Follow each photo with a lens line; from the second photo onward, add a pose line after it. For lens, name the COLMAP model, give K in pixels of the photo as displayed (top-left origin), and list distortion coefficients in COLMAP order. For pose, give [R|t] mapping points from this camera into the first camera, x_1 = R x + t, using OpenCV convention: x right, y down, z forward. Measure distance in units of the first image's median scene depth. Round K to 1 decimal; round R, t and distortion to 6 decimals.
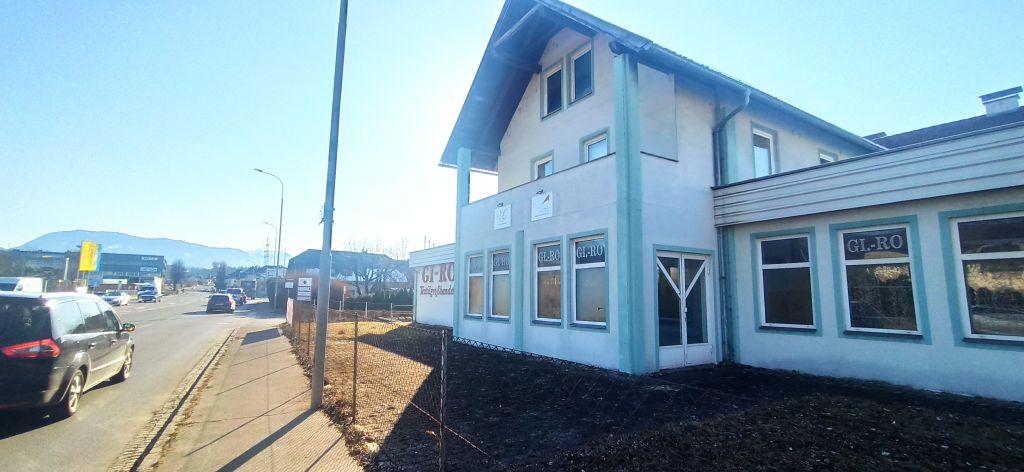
lens RADIAL K [[447.7, 0, 512.0], [0, 447.7, 236.0], [0, 0, 1]] dist [0.000763, 0.000250]
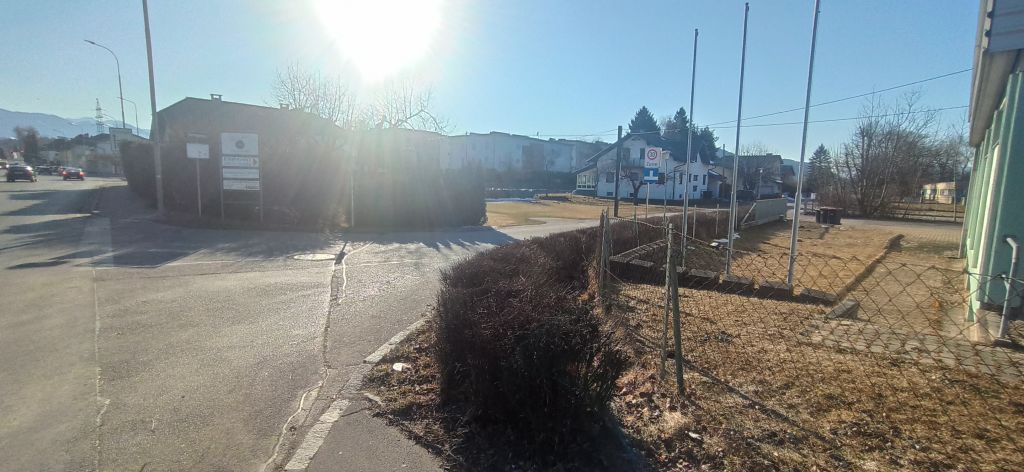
lens RADIAL K [[447.7, 0, 512.0], [0, 447.7, 236.0], [0, 0, 1]] dist [0.000763, 0.000250]
pose [[0.973033, -0.016775, 0.230056, -0.054105], [-0.042533, 0.967203, 0.250419, 0.012140], [-0.226711, -0.253451, 0.940407, 0.092486]]
